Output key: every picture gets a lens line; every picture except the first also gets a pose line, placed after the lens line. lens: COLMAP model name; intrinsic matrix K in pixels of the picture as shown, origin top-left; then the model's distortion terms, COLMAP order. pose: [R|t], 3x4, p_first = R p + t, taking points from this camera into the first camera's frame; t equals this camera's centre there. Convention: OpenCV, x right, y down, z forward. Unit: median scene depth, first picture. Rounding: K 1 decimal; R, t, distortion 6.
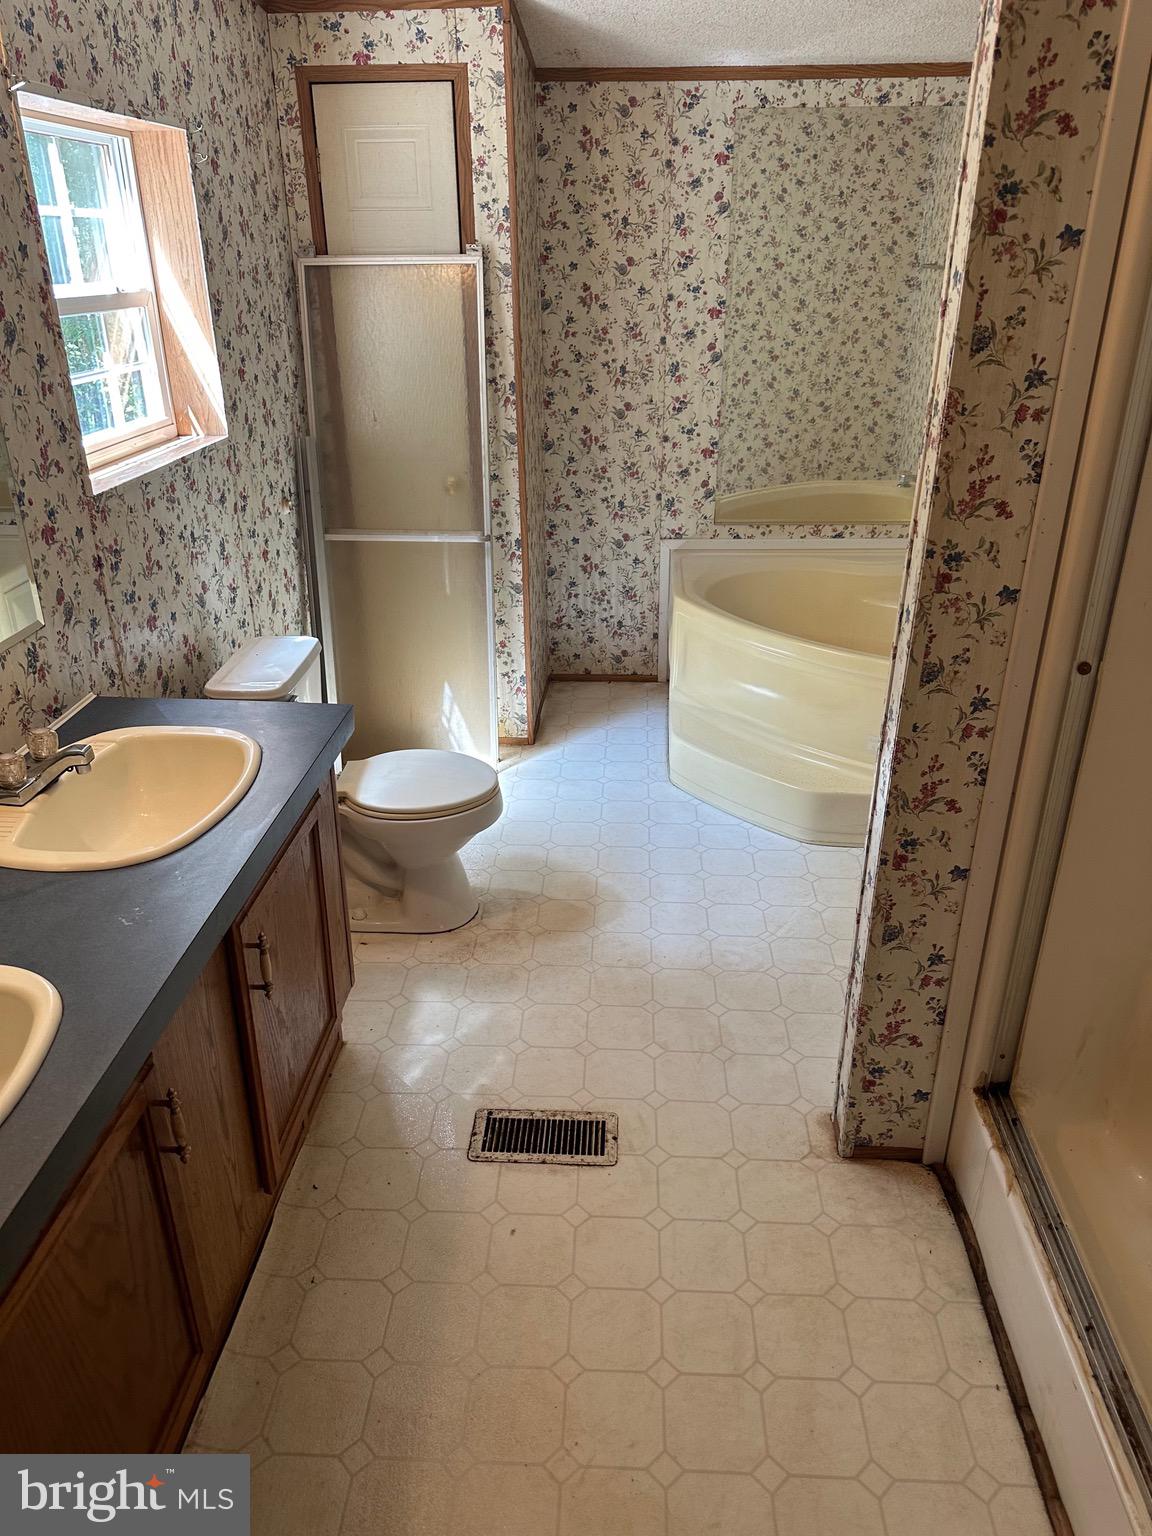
lens RADIAL K [[1090.1, 0, 577.8], [0, 1090.1, 764.0], [0, 0, 1]] dist [0.056966, -0.034391]
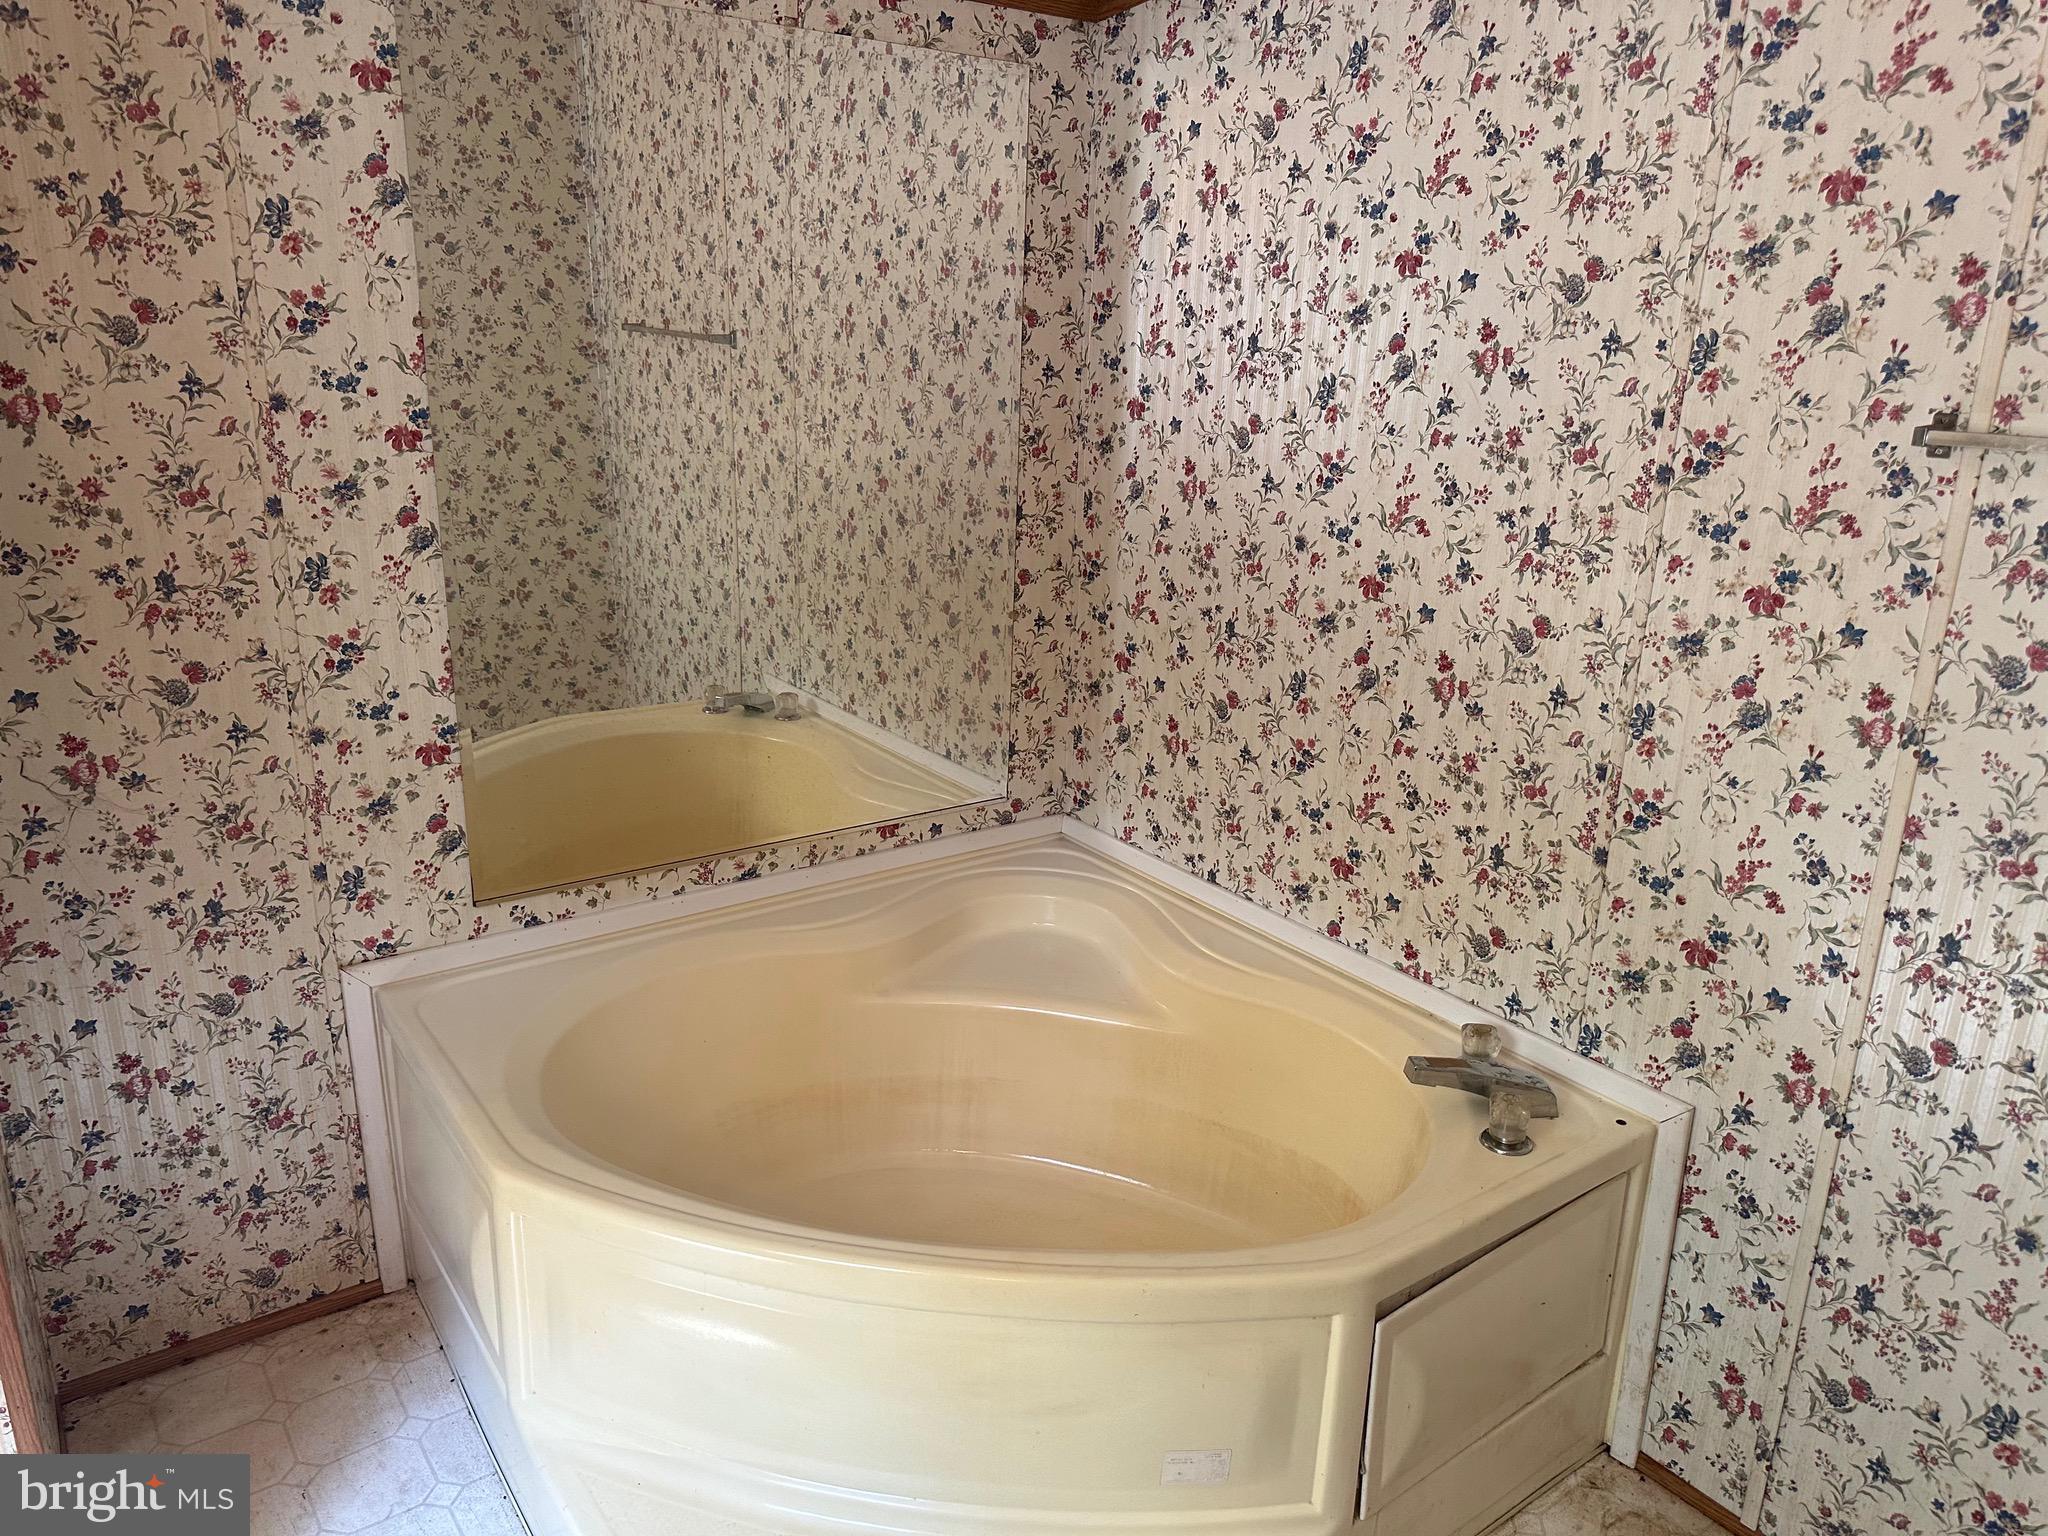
lens RADIAL K [[1453.5, 0, 1021.3], [0, 1453.5, 773.3], [0, 0, 1]] dist [0.056966, -0.034391]
pose [[0.773684, -0.167783, 0.610952, -0.049755], [0.241136, 0.969705, -0.039059, -0.201176], [-0.585890, 0.177542, 0.790703, 0.431609]]
